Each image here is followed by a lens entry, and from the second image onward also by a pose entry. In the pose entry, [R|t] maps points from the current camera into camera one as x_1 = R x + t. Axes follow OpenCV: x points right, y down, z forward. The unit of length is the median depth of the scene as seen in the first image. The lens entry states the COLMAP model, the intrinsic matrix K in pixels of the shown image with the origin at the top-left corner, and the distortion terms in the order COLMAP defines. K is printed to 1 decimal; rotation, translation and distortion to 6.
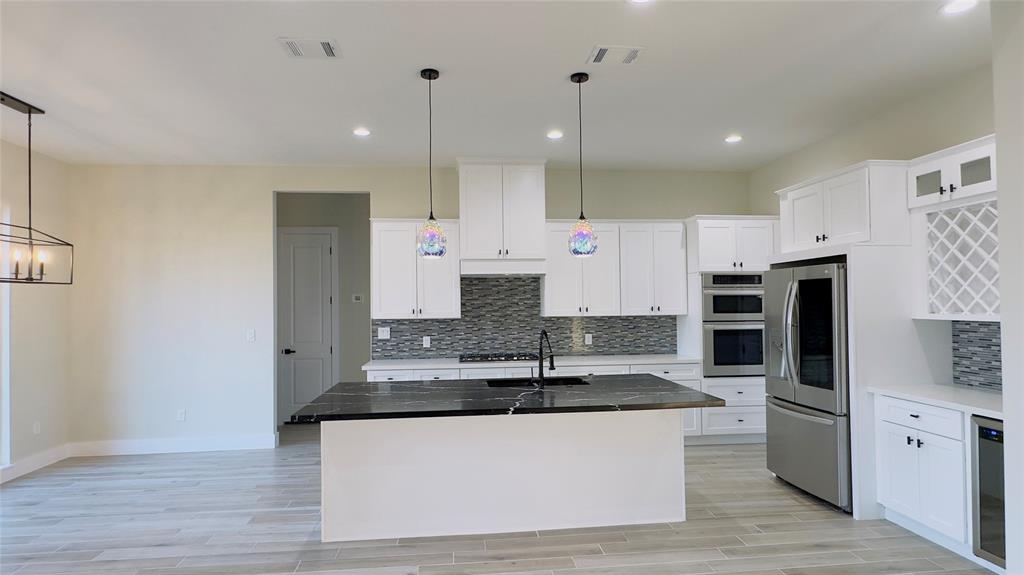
lens RADIAL K [[557.4, 0, 510.3], [0, 557.4, 292.3], [0, 0, 1]] dist [-0.004294, 0.002594]
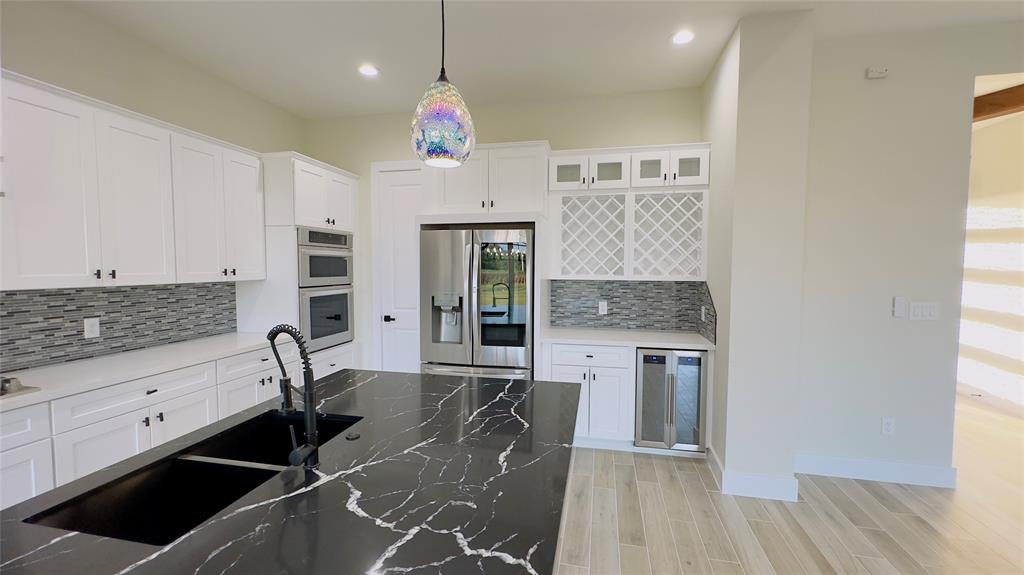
lens RADIAL K [[409.9, 0, 511.3], [0, 409.9, 287.7], [0, 0, 1]] dist [-0.002863, 0.001074]
pose [[0.310222, -0.040386, 0.949806, -0.132959], [-0.025998, 0.998363, 0.050942, 0.015625], [-0.950309, -0.040497, 0.308664, 0.573695]]
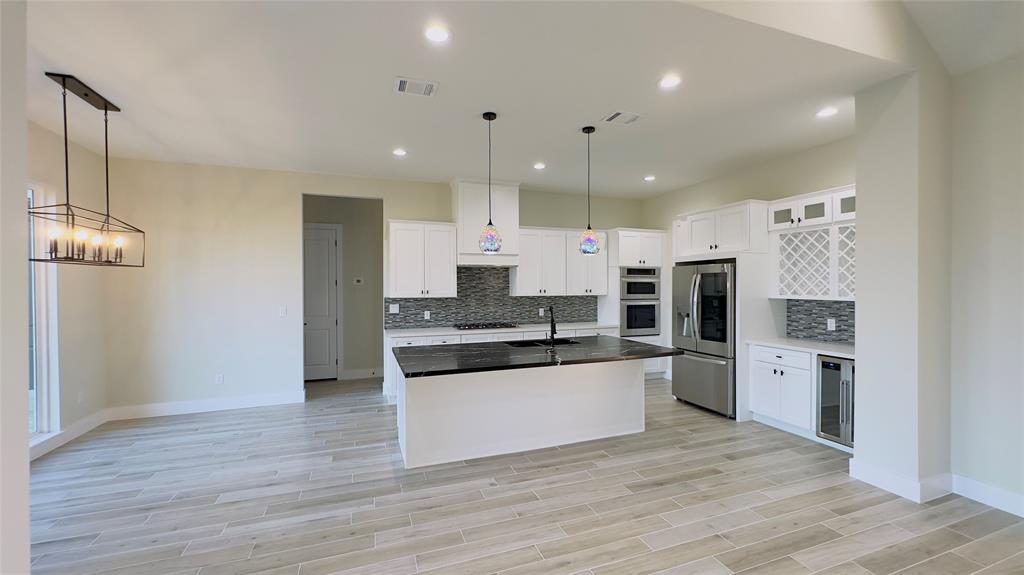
lens RADIAL K [[409.9, 0, 512.0], [0, 409.9, 287.6], [0, 0, 1]] dist [-0.002863, 0.001074]
pose [[0.968852, 0.006752, 0.247548, -0.225461], [-0.012820, 0.999655, 0.022910, -0.001150], [-0.247308, -0.025370, 0.968605, 0.012390]]
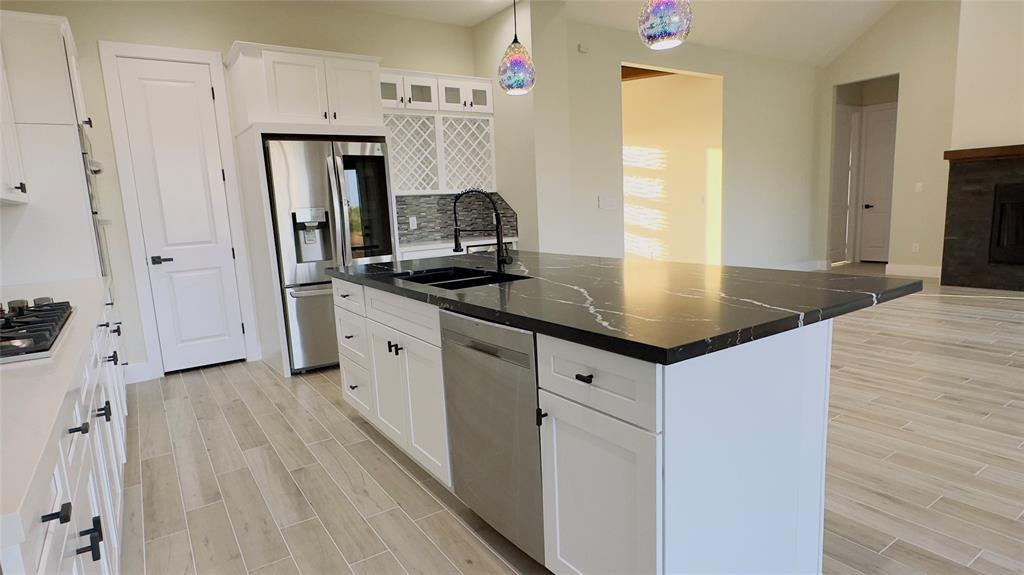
lens RADIAL K [[557.4, 0, 515.4], [0, 557.4, 289.8], [0, 0, 1]] dist [-0.004294, 0.002594]
pose [[-0.478262, -0.098765, 0.872646, -0.414330], [0.035457, 0.990674, 0.131556, 0.076519], [-0.877501, 0.093859, -0.470300, 0.971714]]
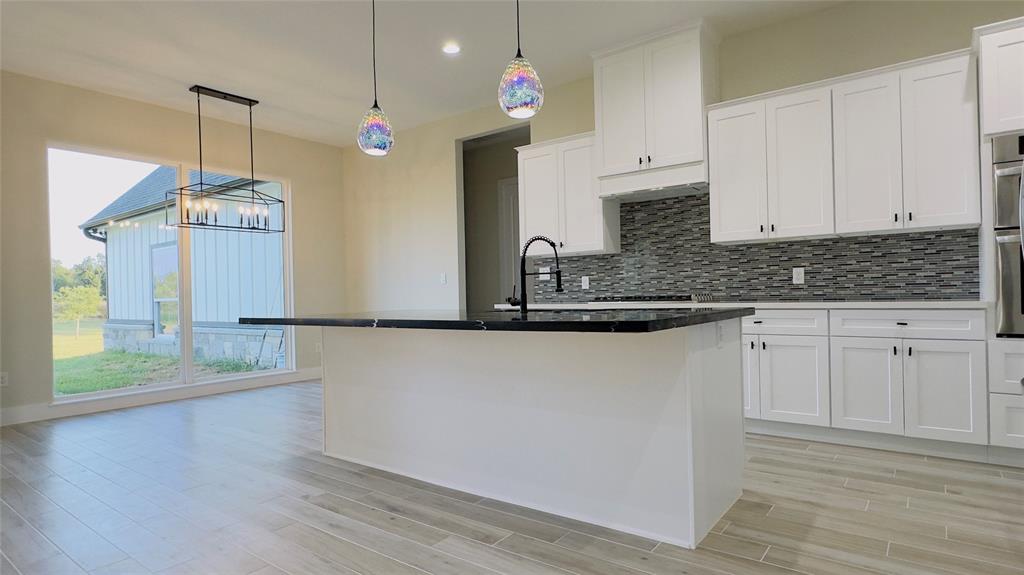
lens RADIAL K [[557.4, 0, 510.0], [0, 557.4, 293.0], [0, 0, 1]] dist [-0.004294, 0.002594]
pose [[0.730629, -0.005567, -0.682752, 0.403997], [0.027361, 0.999402, 0.021131, 0.096083], [0.682226, -0.034120, 0.730345, 0.335906]]
